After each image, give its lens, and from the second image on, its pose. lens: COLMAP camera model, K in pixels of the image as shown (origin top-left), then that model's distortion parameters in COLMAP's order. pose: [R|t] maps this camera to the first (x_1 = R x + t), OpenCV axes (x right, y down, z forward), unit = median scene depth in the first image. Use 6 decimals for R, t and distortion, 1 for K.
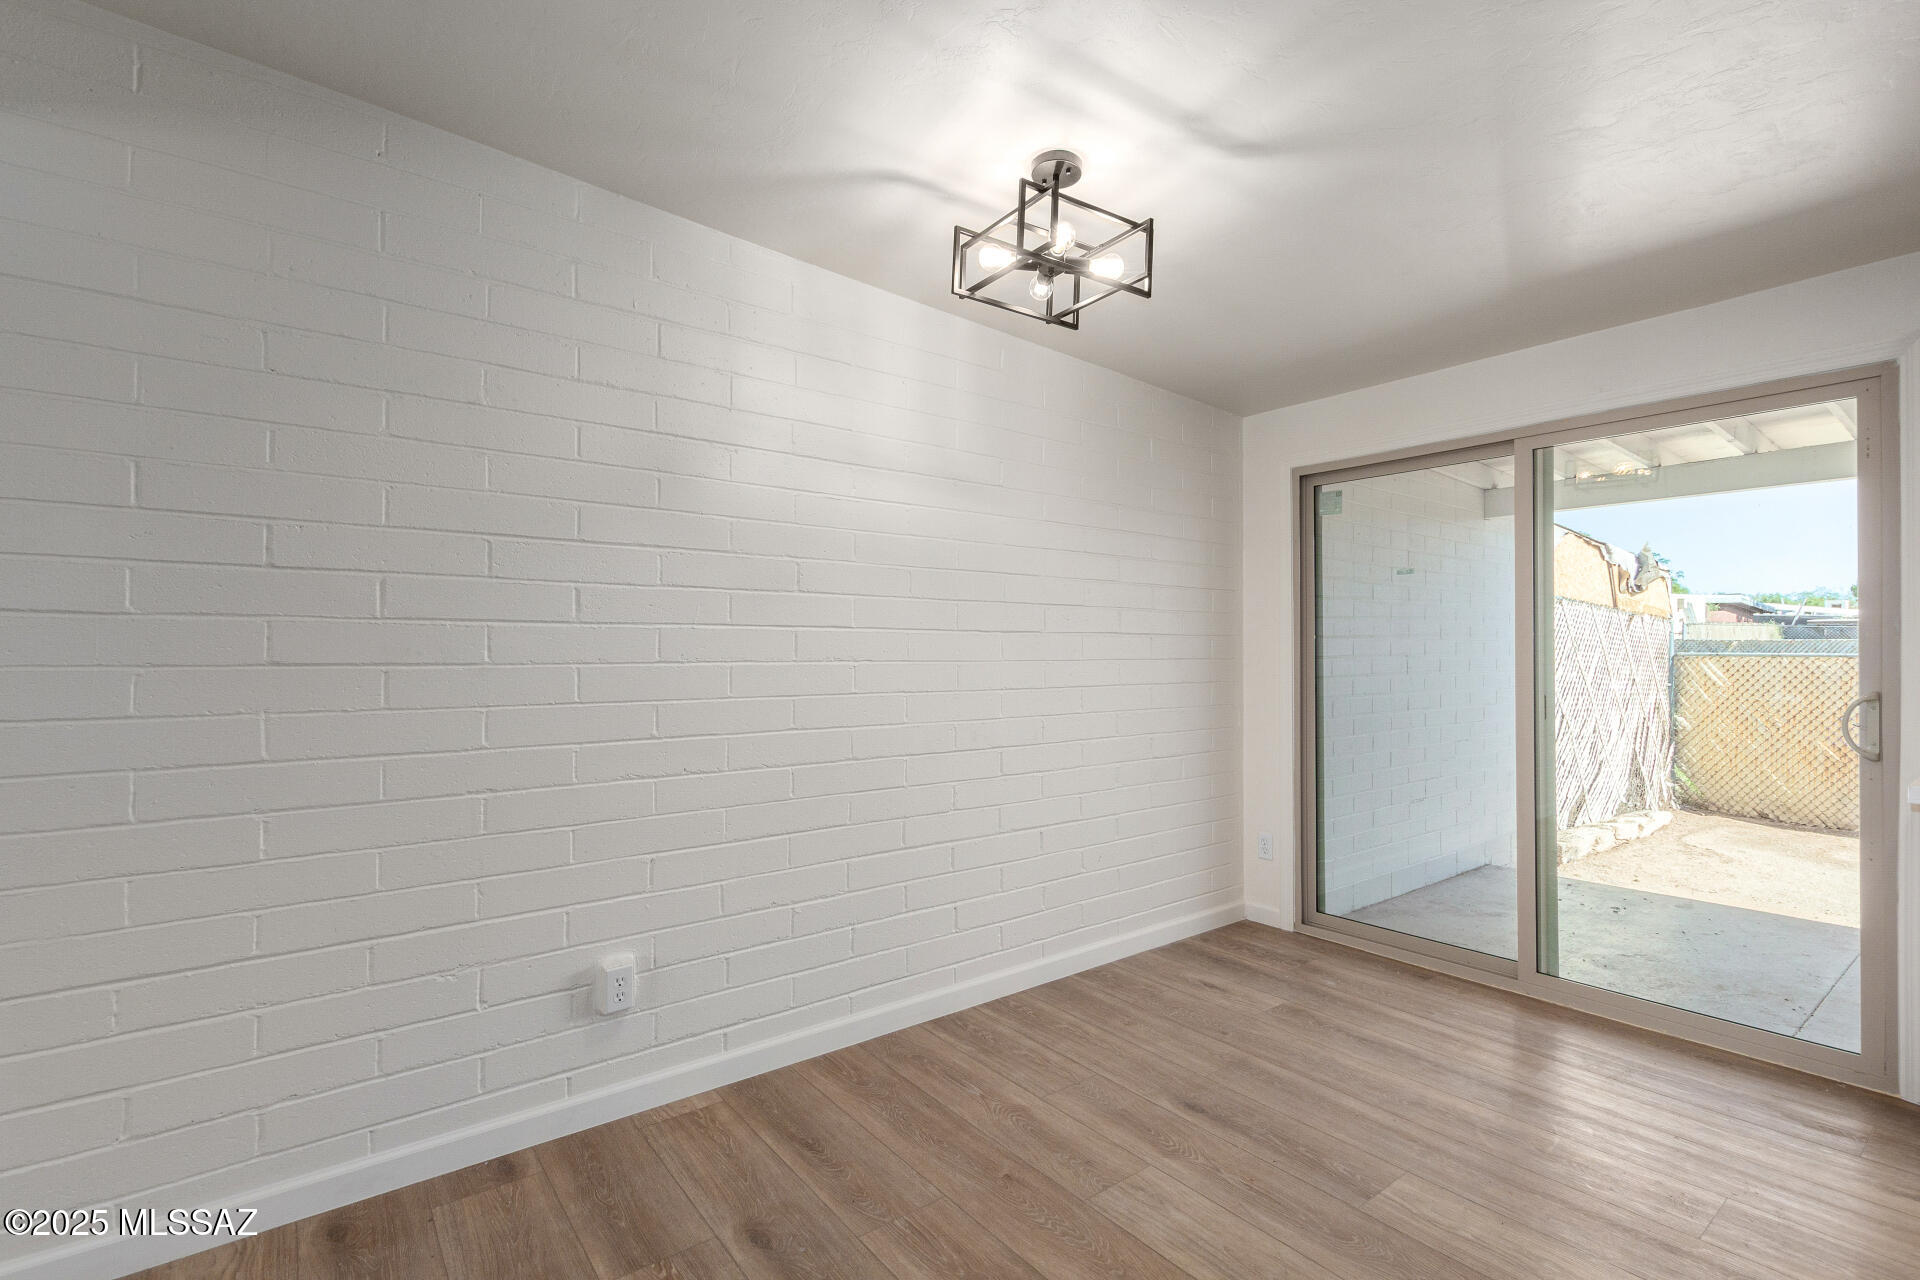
lens RADIAL K [[873.7, 0, 963.3], [0, 873.7, 643.6], [0, 0, 1]] dist [0.008058, -0.003399]
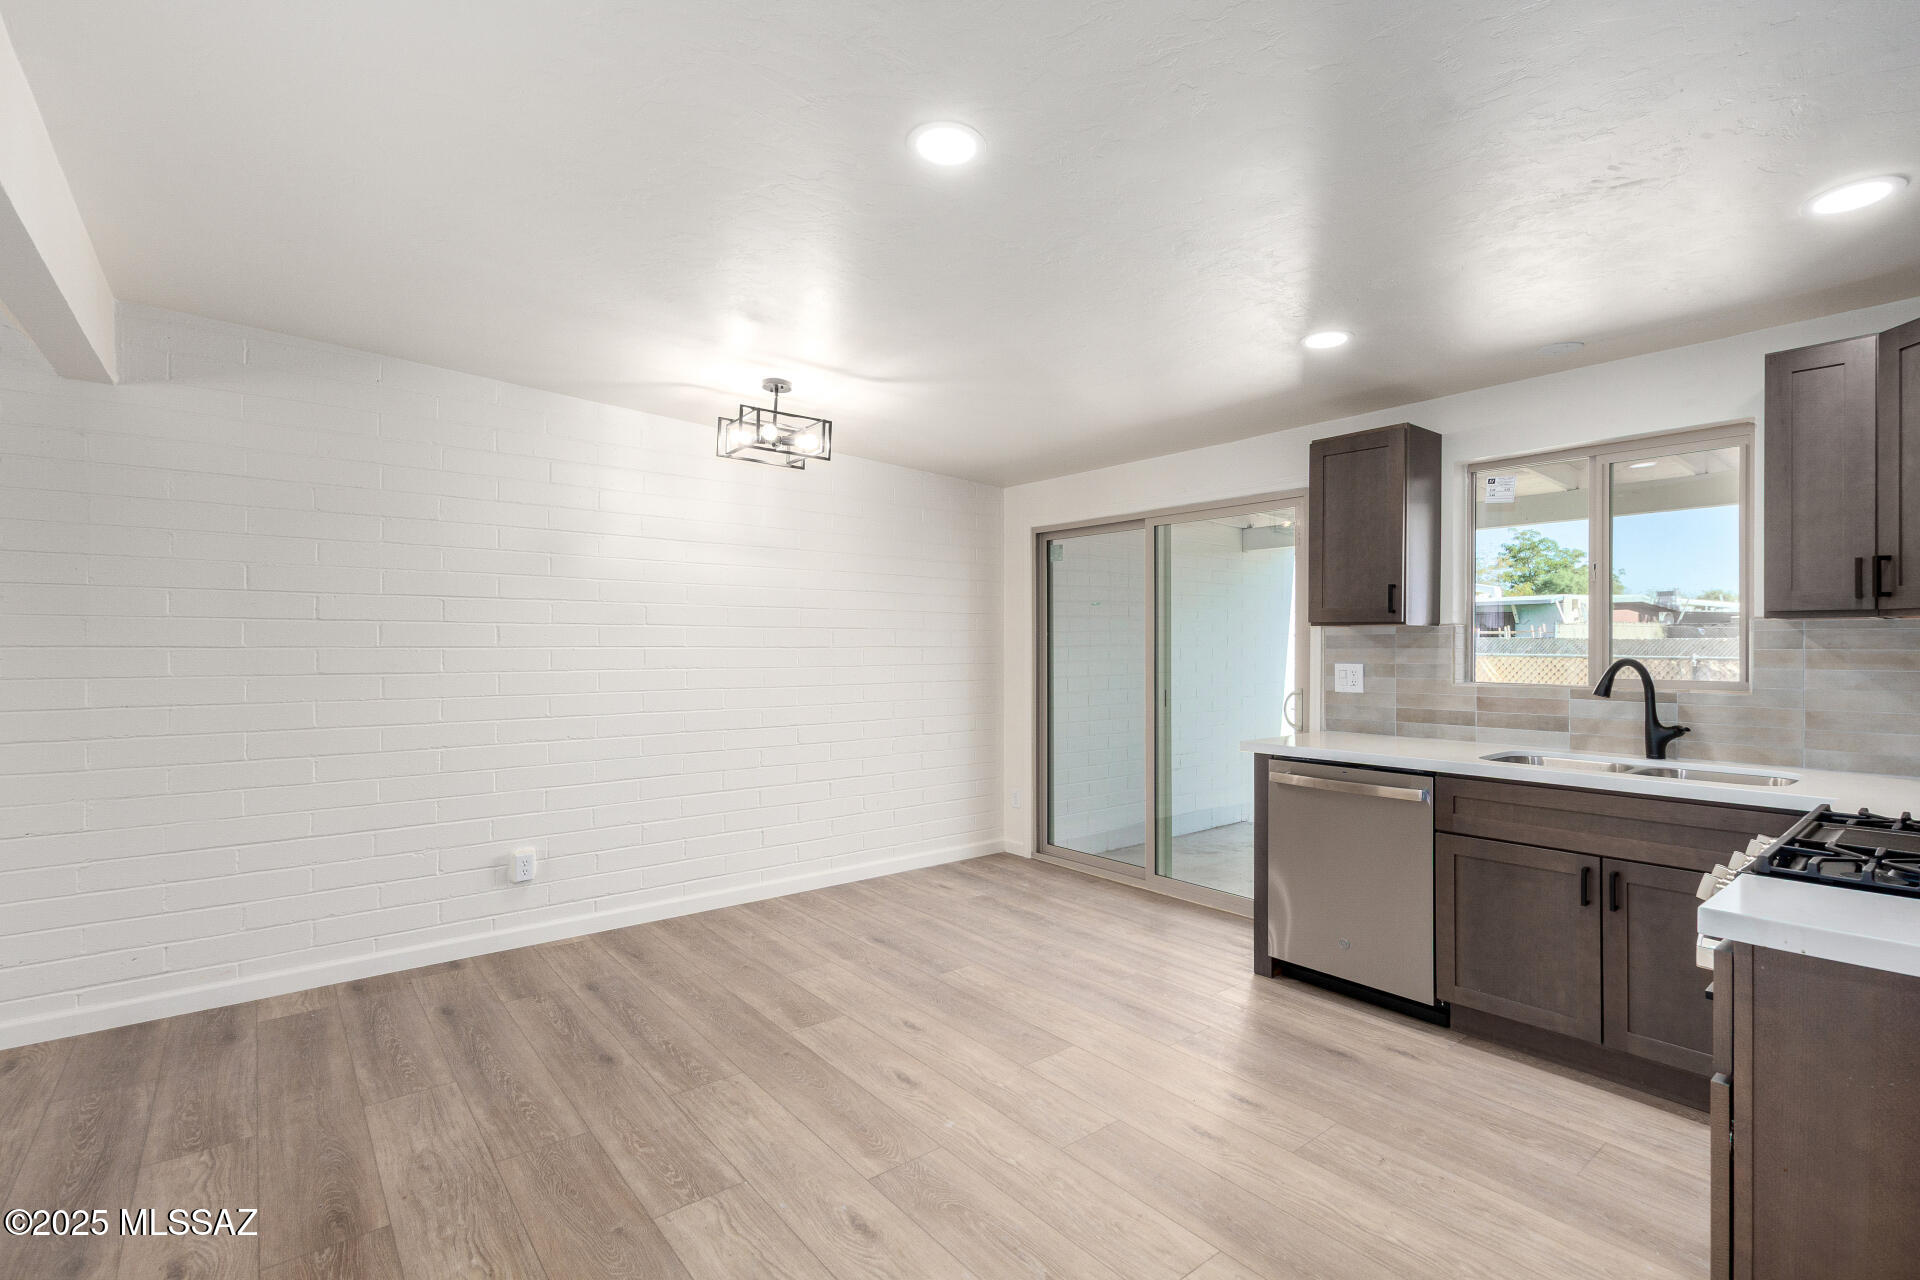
lens RADIAL K [[873.7, 0, 963.3], [0, 873.7, 643.6], [0, 0, 1]] dist [0.008058, -0.003399]
pose [[0.999789, 0.001135, 0.020518, 0.317536], [-0.001307, 0.999964, 0.008366, -0.035708], [-0.020508, -0.008391, 0.999754, -0.529043]]
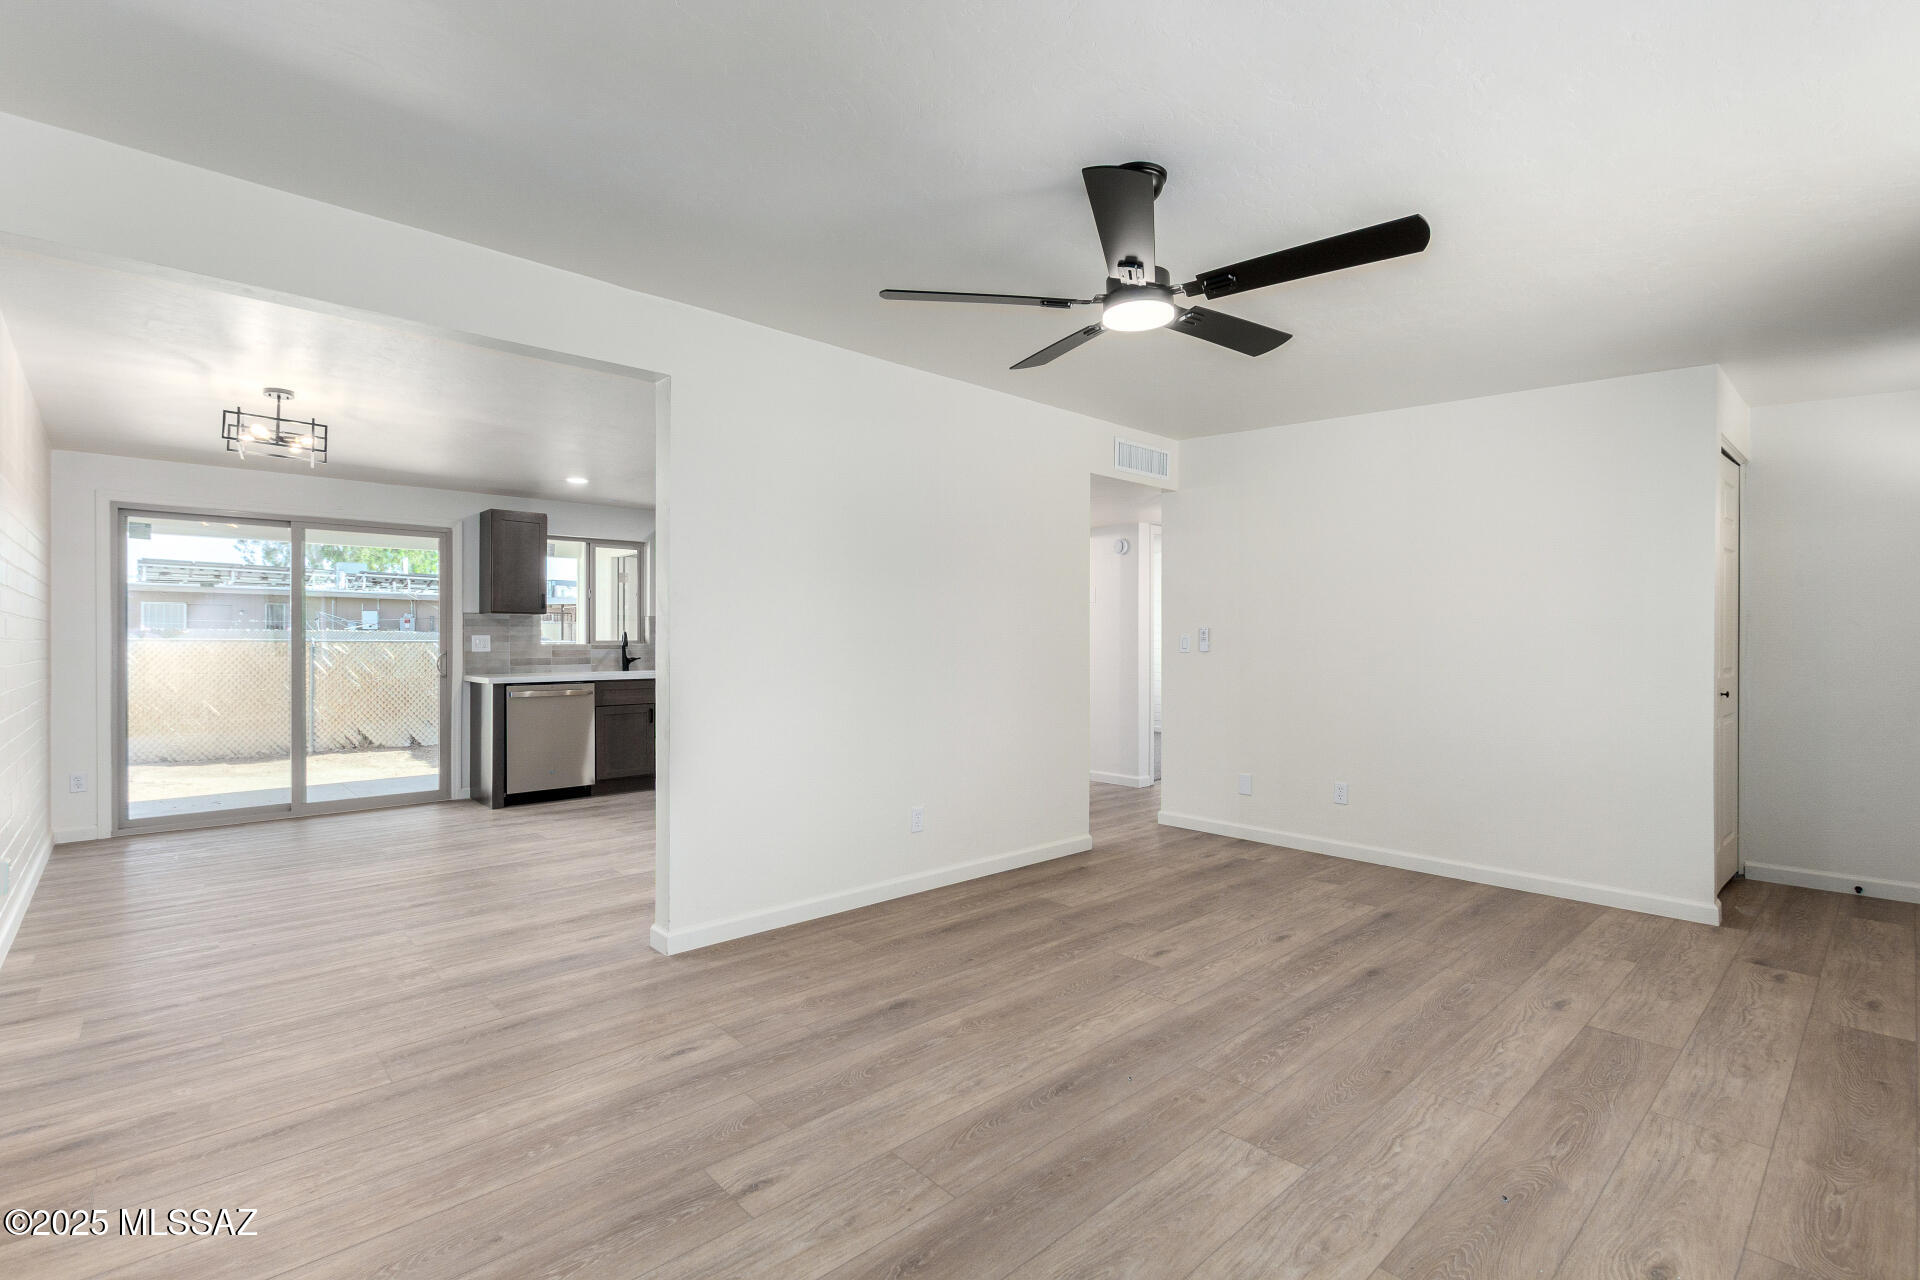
lens RADIAL K [[873.0, 0, 969.6], [0, 873.0, 640.6], [0, 0, 1]] dist [0.001931, -0.000636]
pose [[-0.090044, 0.000248, 0.995938, -1.480147], [-0.009621, 0.999953, -0.001118, 0.009546], [-0.995891, -0.009683, -0.090037, -0.292299]]
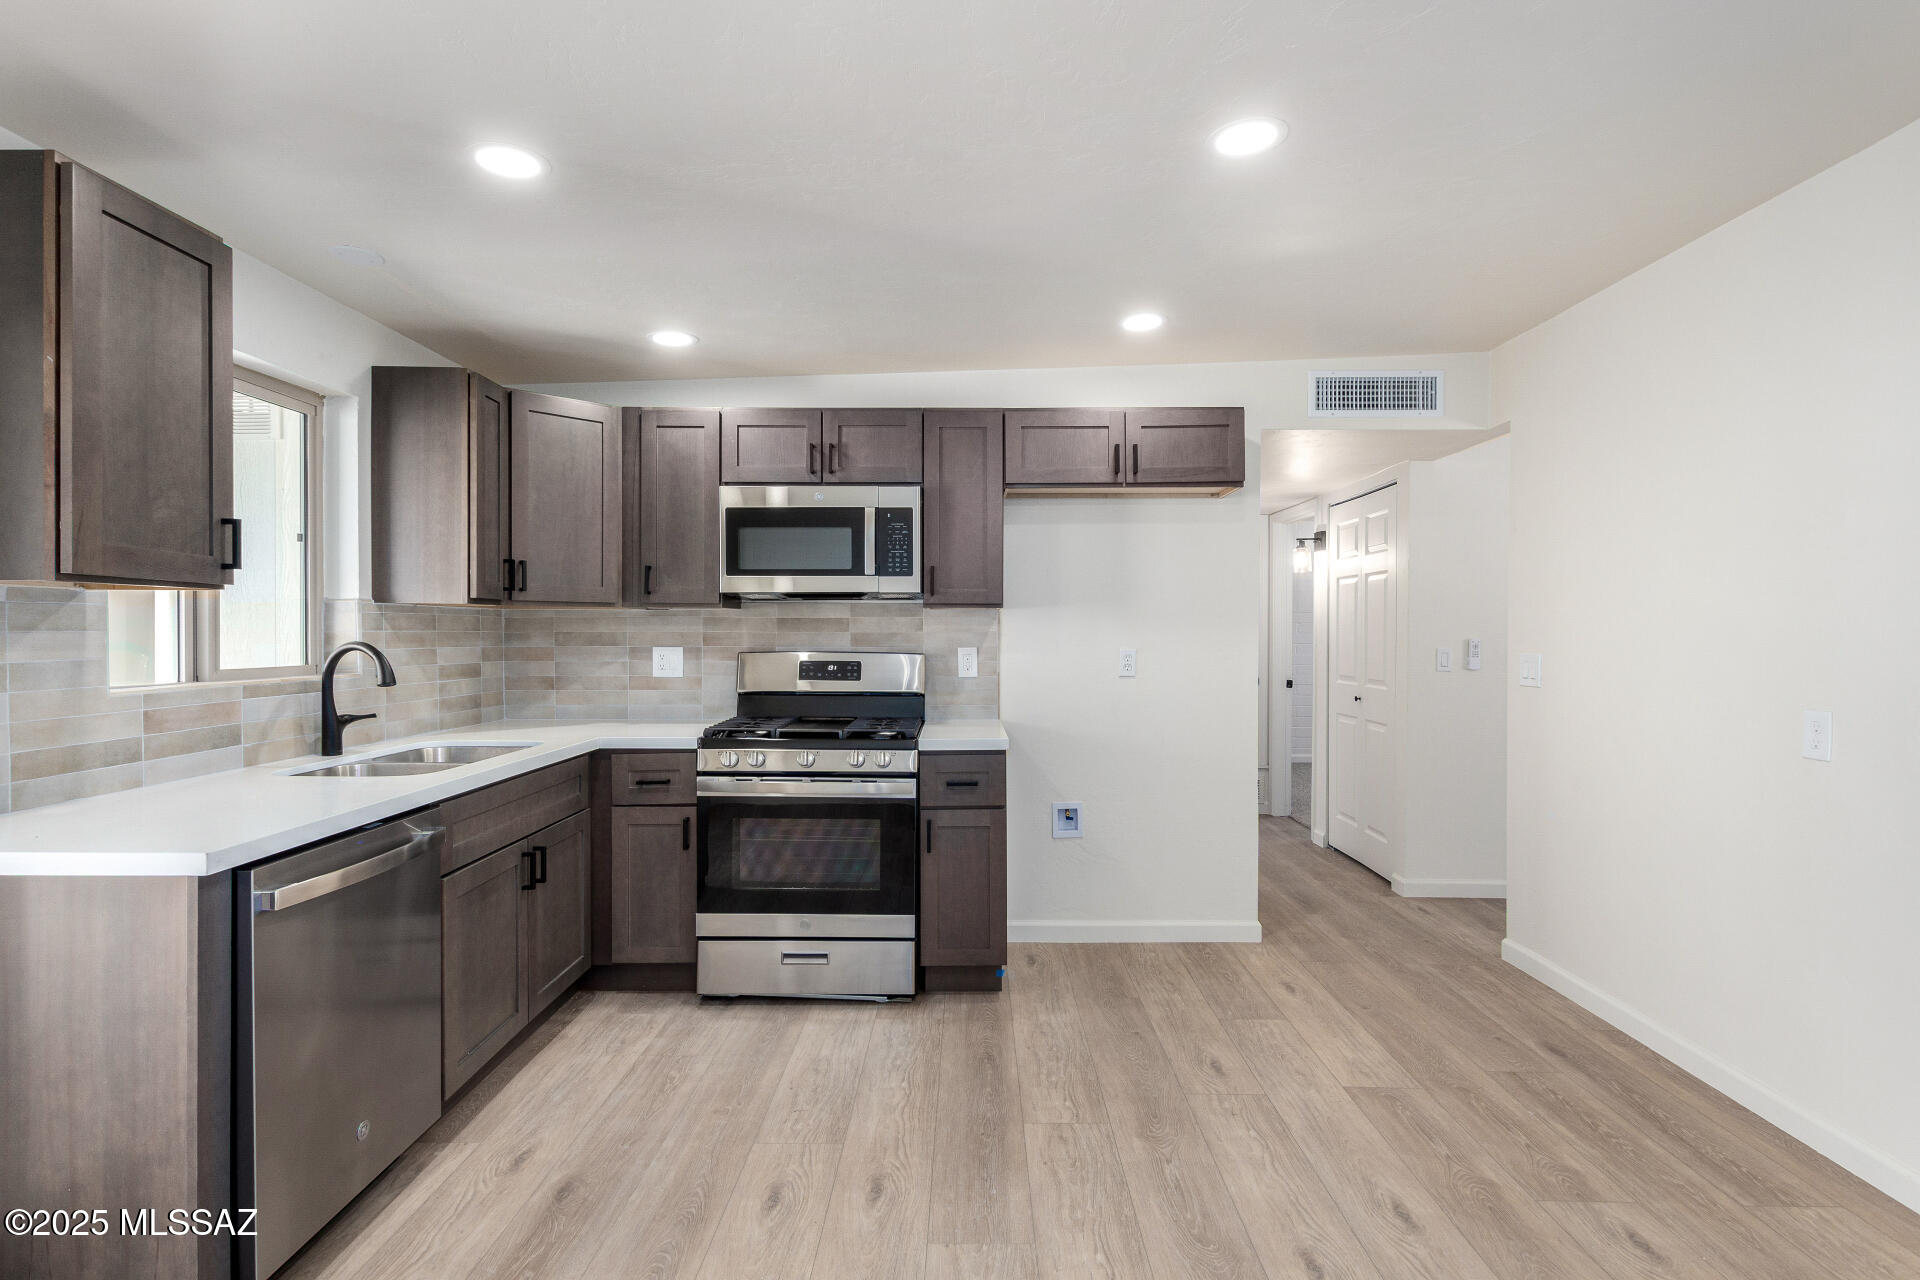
lens RADIAL K [[943.4, 0, 960.0], [0, 943.4, 642.7], [0, 0, 1]] dist [0.011655, -0.000435]
pose [[-0.783393, -0.010558, 0.621437, 0.034334], [-0.009163, 0.999943, 0.005437, -0.021158], [-0.621459, -0.001435, -0.783446, 0.837145]]
